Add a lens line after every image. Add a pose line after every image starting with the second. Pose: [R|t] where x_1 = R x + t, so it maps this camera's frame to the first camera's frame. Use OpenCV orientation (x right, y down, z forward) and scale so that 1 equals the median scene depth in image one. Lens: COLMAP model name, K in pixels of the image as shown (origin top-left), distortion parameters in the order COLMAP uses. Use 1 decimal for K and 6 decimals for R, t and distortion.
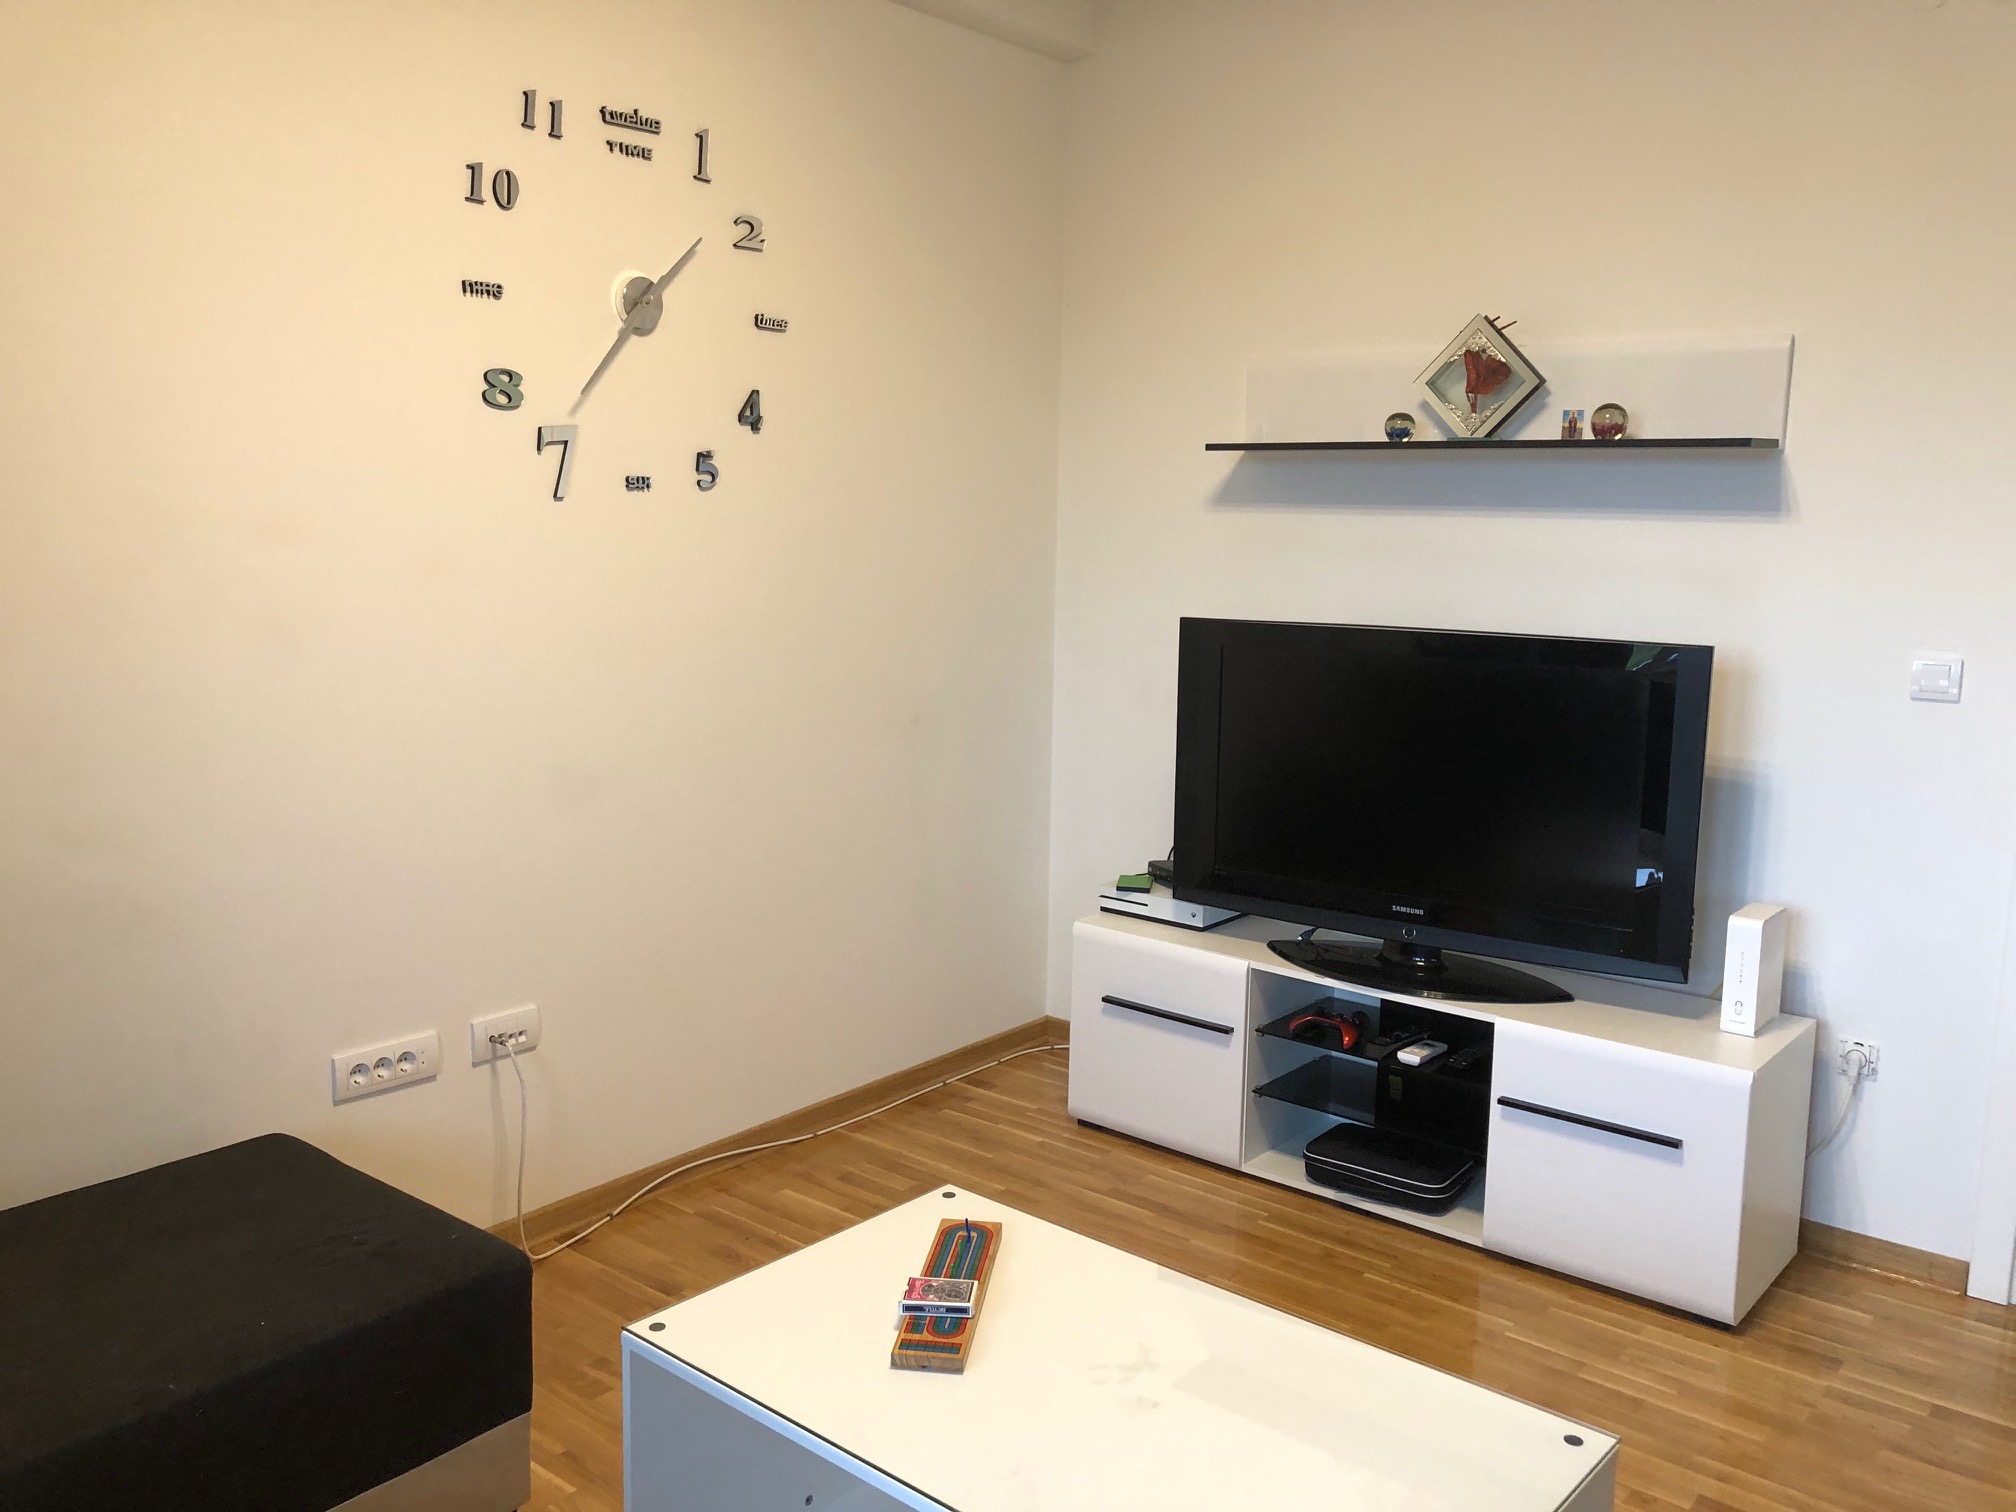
lens RADIAL K [[1631.5, 0, 1007.2], [0, 1631.5, 756.8], [0, 0, 1]] dist [-0.007216, -0.006749]
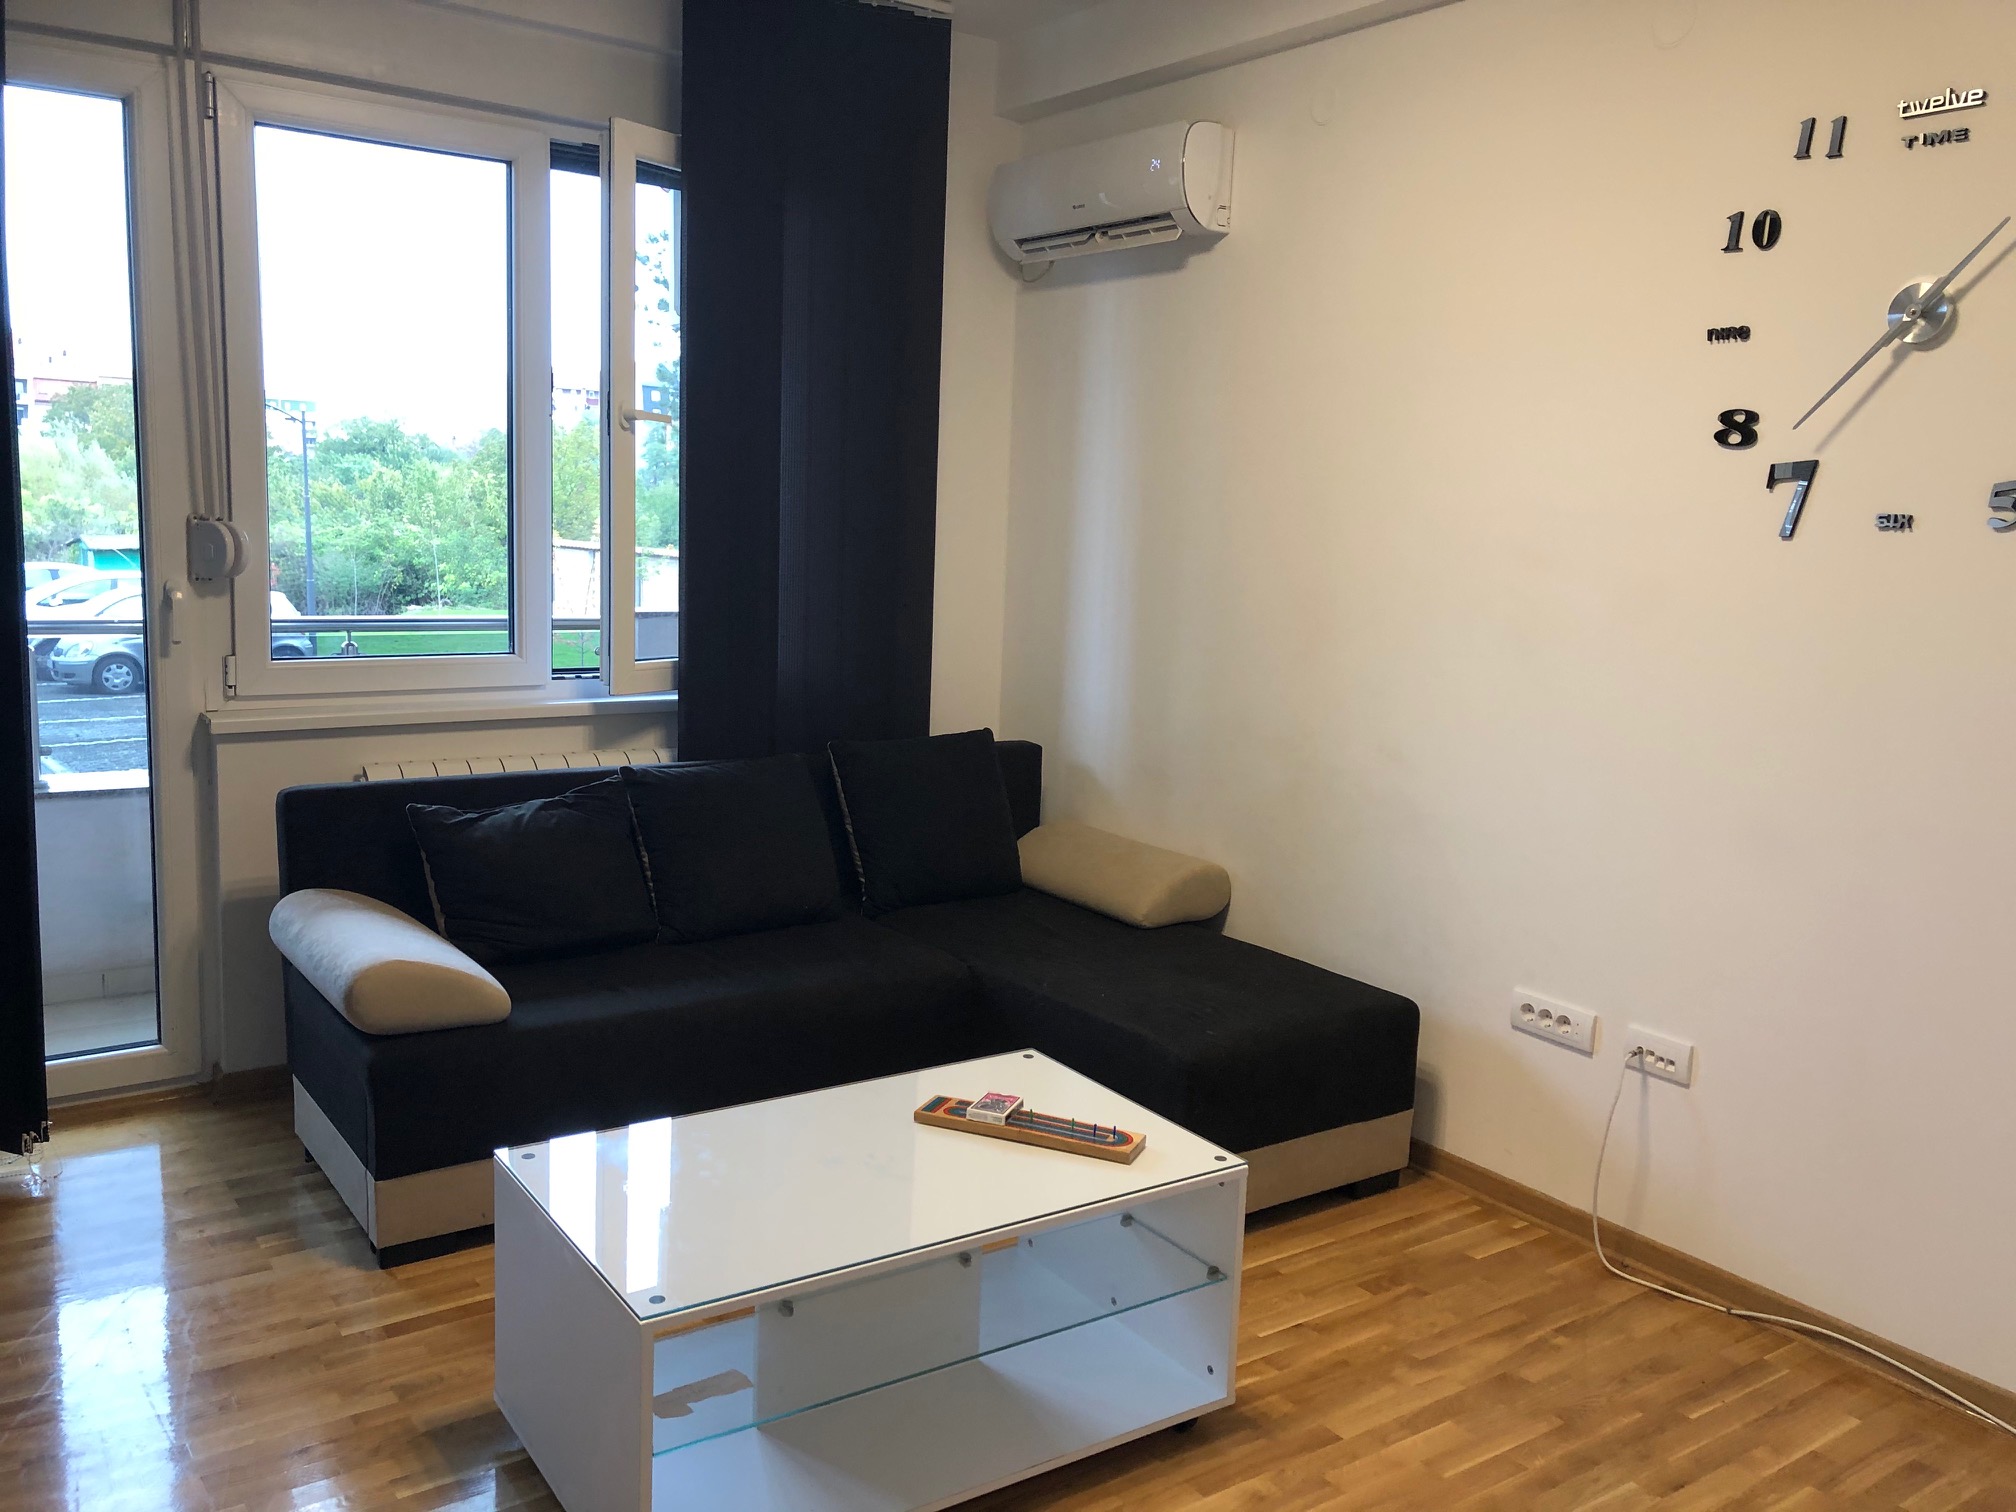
lens RADIAL K [[1631.5, 0, 1009.1], [0, 1631.5, 758.3], [0, 0, 1]] dist [-0.007216, -0.006749]
pose [[-0.271759, 0.117455, -0.955171, 0.796256], [-0.189906, 0.966463, 0.172874, -0.115237], [0.943442, 0.228373, -0.240339, 0.854856]]
